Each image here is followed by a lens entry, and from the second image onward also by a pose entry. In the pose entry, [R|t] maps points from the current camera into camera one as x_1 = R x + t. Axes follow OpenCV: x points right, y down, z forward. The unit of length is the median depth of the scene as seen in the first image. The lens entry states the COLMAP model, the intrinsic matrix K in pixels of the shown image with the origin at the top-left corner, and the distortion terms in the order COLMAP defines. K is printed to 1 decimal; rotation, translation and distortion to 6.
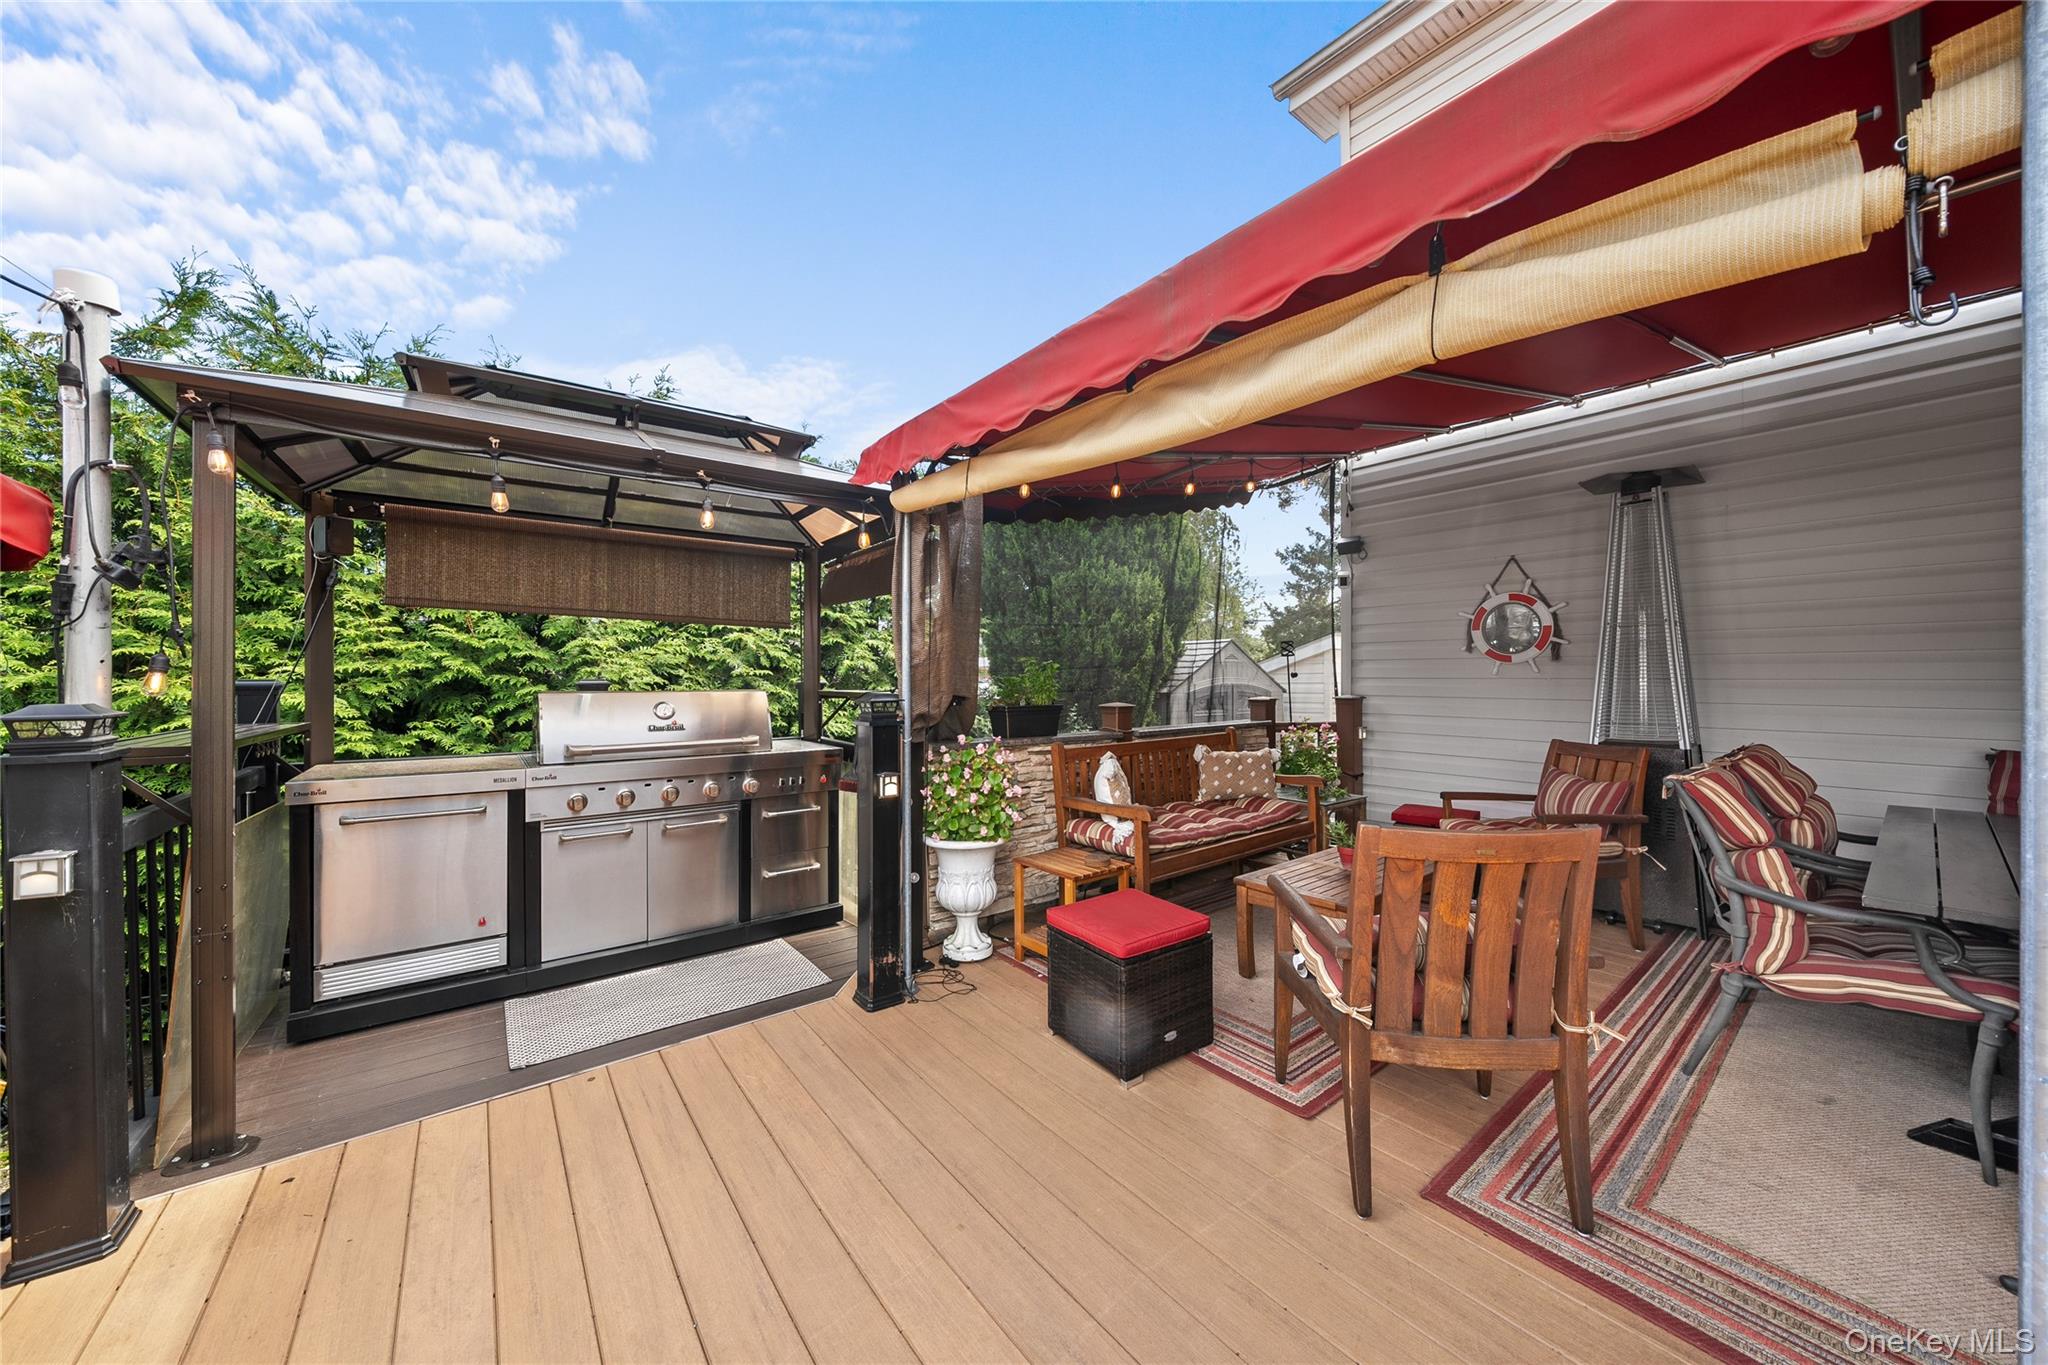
lens RADIAL K [[710.5, 0, 1025.5], [0, 710.5, 680.3], [0, 0, 1]] dist [-0.001441, -0.000096]
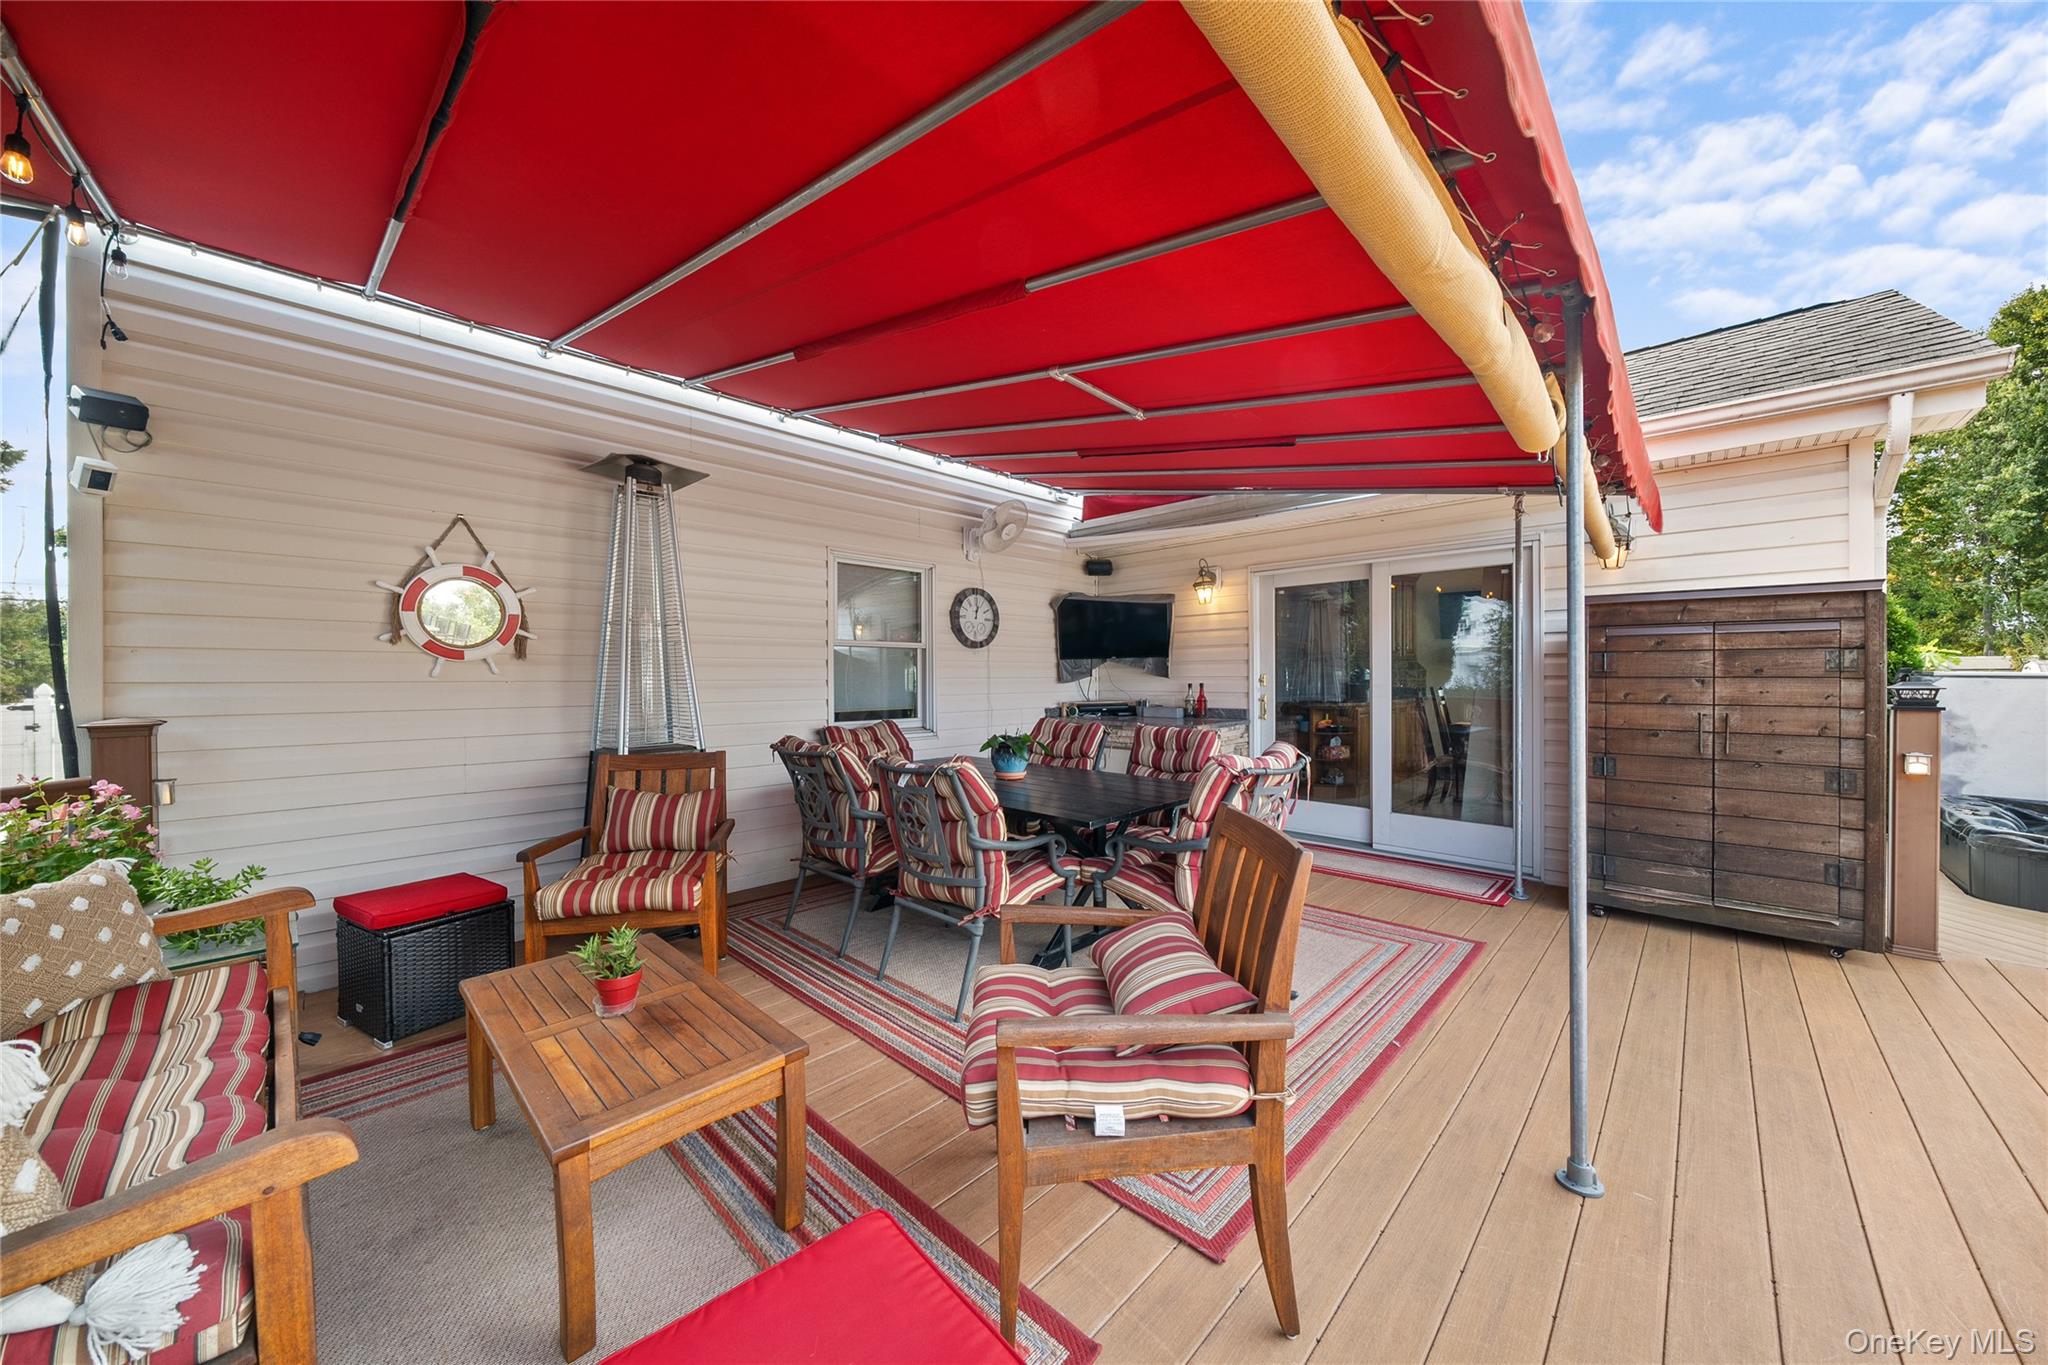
lens RADIAL K [[710.5, 0, 1021.5], [0, 710.5, 674.9], [0, 0, 1]] dist [-0.001441, -0.000096]
pose [[-0.127724, 0.003511, 0.991804, -0.123377], [0.010804, 0.999939, -0.002149, -0.002330], [-0.991751, 0.010441, -0.127754, 0.559938]]
